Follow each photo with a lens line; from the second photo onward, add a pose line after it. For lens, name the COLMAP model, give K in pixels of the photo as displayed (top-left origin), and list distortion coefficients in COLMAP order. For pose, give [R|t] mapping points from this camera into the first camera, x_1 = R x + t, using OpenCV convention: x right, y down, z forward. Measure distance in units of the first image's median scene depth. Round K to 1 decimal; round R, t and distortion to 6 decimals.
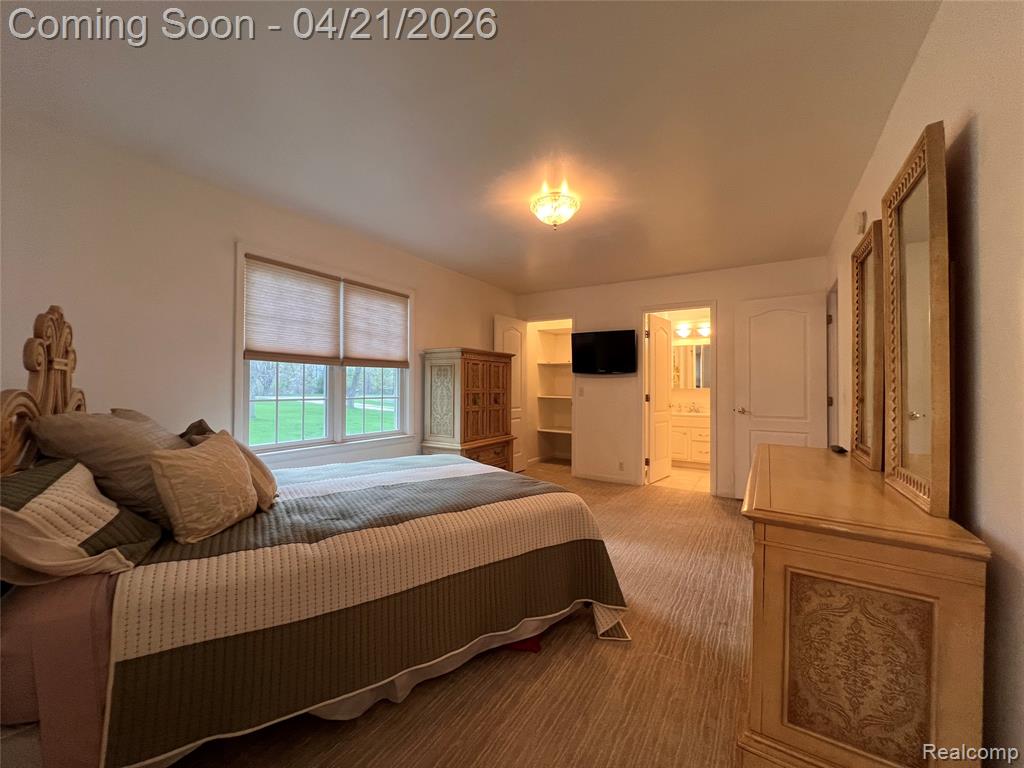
lens RADIAL K [[405.5, 0, 509.4], [0, 405.5, 385.7], [0, 0, 1]] dist [0.001029, 0.000052]
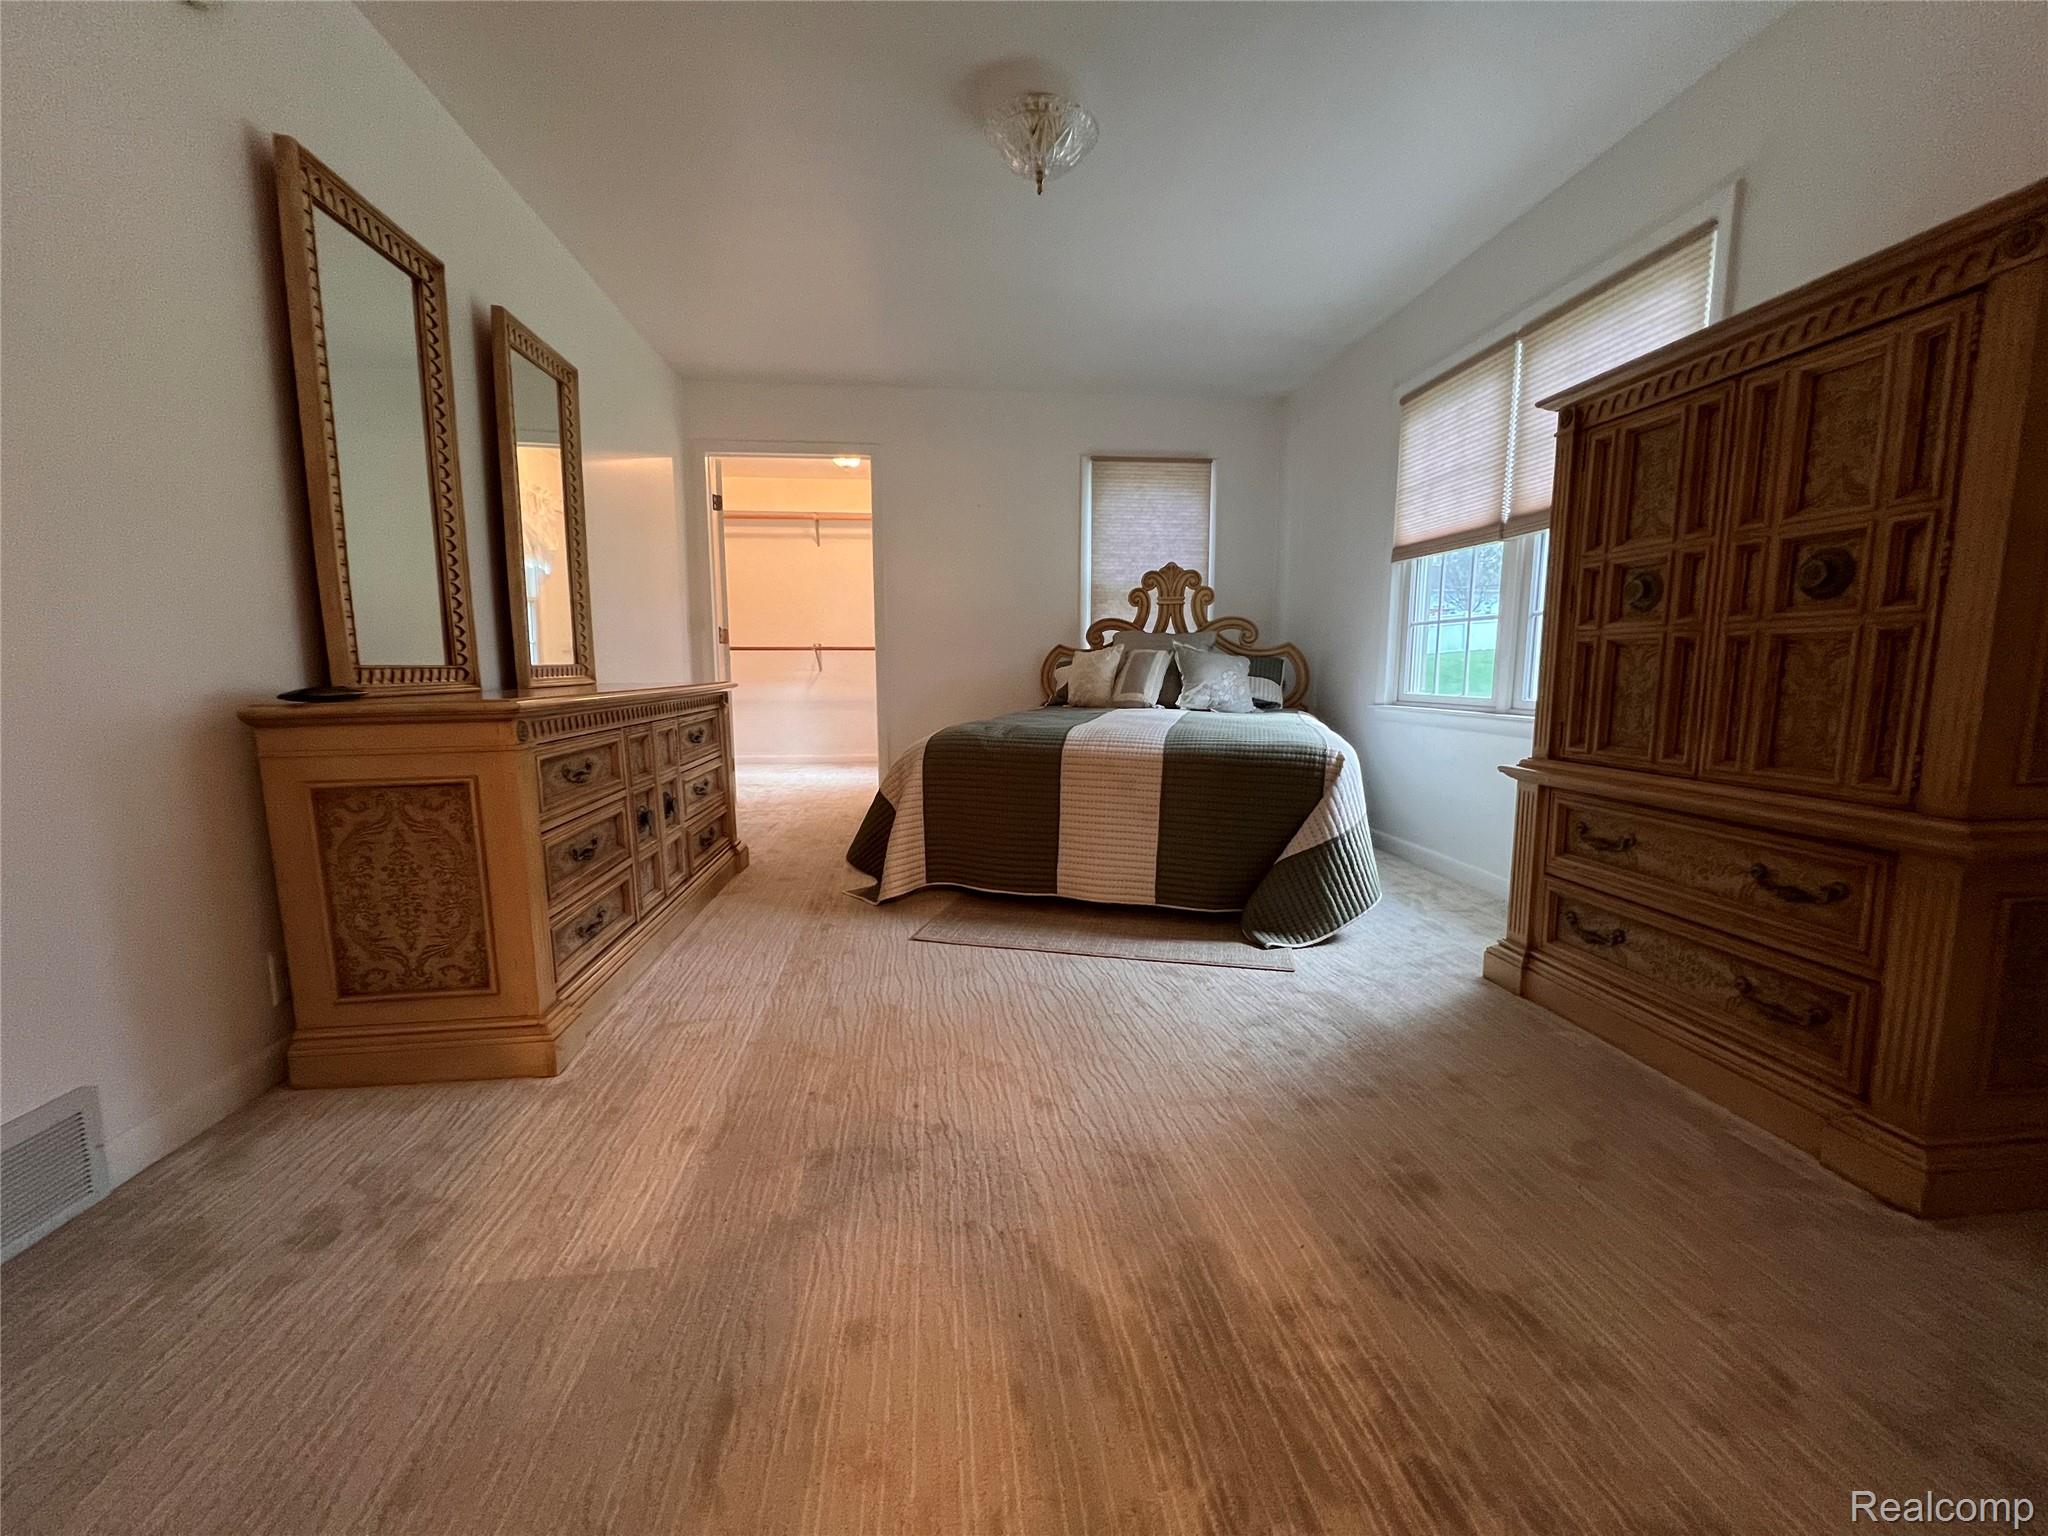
lens RADIAL K [[811.0, 0, 1024.2], [0, 811.0, 771.6], [0, 0, 1]] dist [0.001029, 0.000052]
pose [[-0.781989, 0.082294, -0.617835, 0.577388], [0.010244, 0.992809, 0.119274, 0.093466], [0.623208, 0.086942, -0.777209, 1.396675]]
